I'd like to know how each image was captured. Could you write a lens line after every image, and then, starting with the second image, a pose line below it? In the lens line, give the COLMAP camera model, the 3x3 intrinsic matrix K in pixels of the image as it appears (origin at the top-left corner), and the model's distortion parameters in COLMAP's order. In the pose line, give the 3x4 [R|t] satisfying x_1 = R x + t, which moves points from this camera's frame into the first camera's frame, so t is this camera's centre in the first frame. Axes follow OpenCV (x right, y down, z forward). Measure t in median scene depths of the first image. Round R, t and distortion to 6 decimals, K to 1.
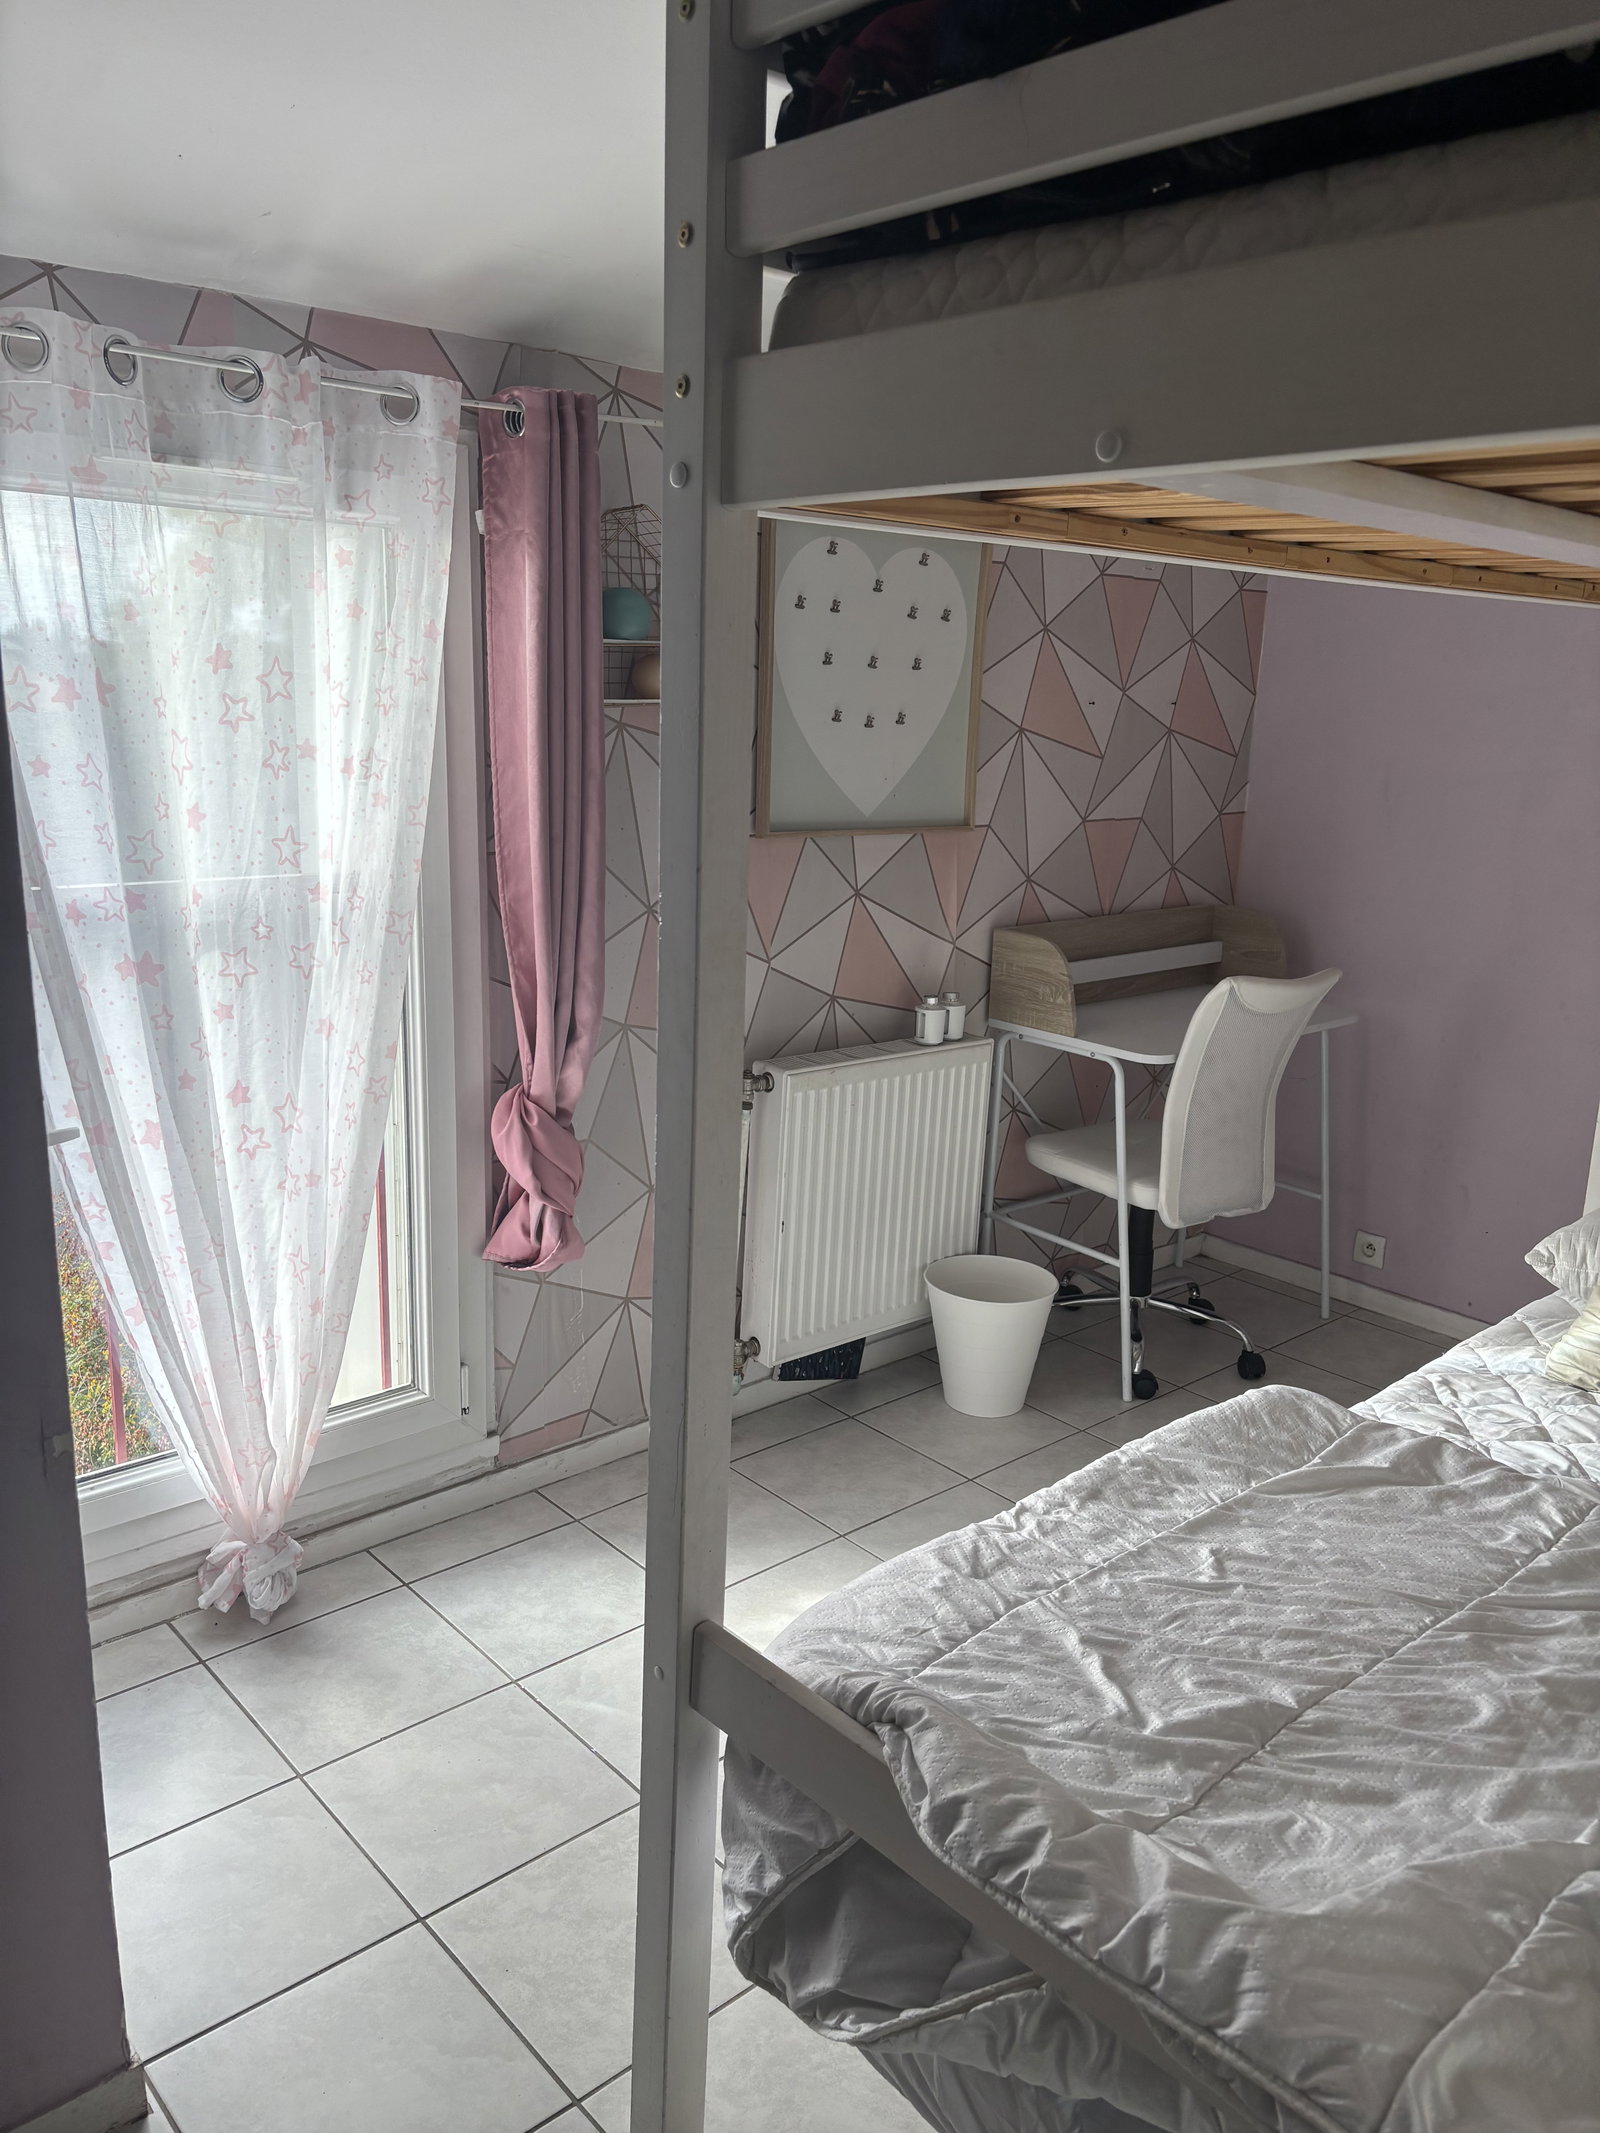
lens RADIAL K [[1608.4, 0, 797.3], [0, 1608.4, 1083.2], [0, 0, 1]] dist [0.059650, -0.057821]
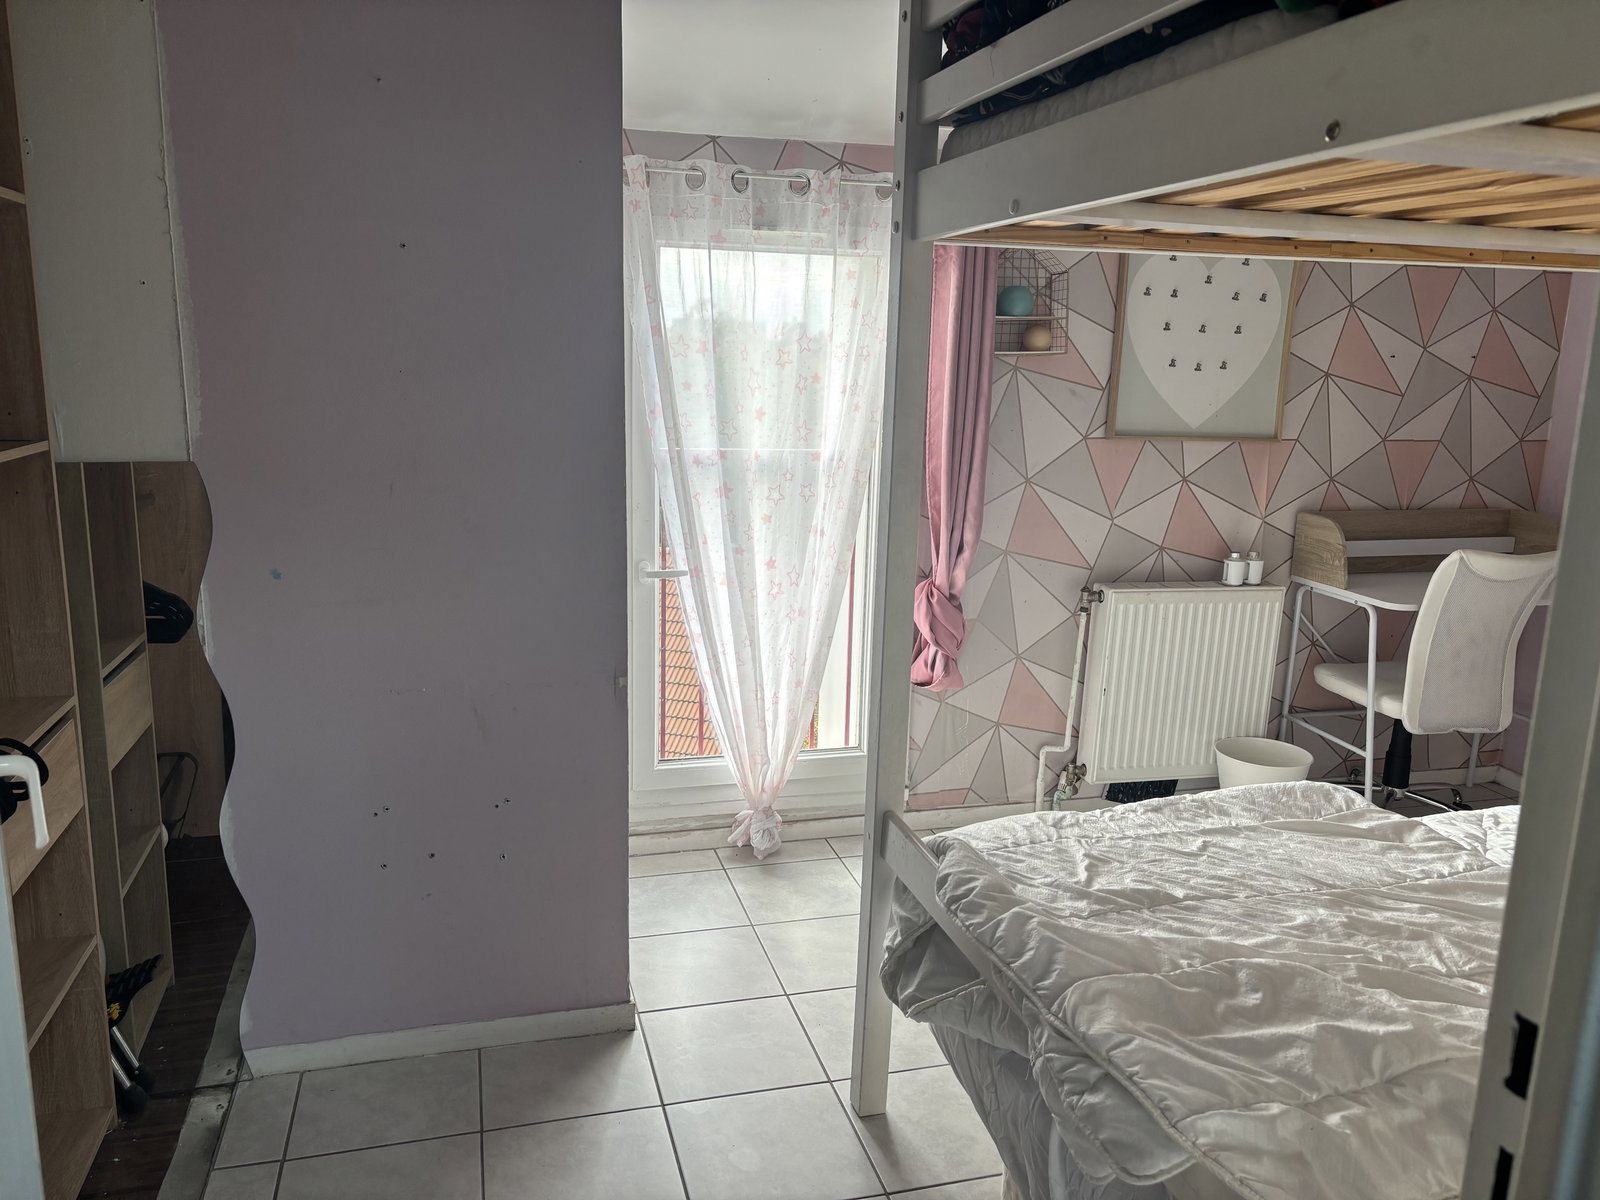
lens RADIAL K [[1206.5, 0, 798.1], [0, 1206.5, 607.8], [0, 0, 1]] dist [0.059650, -0.057821]
pose [[0.898926, 0.082145, -0.430331, 0.269769], [-0.102540, 0.994430, -0.024374, 0.083235], [0.425932, 0.066037, 0.902342, -0.219104]]
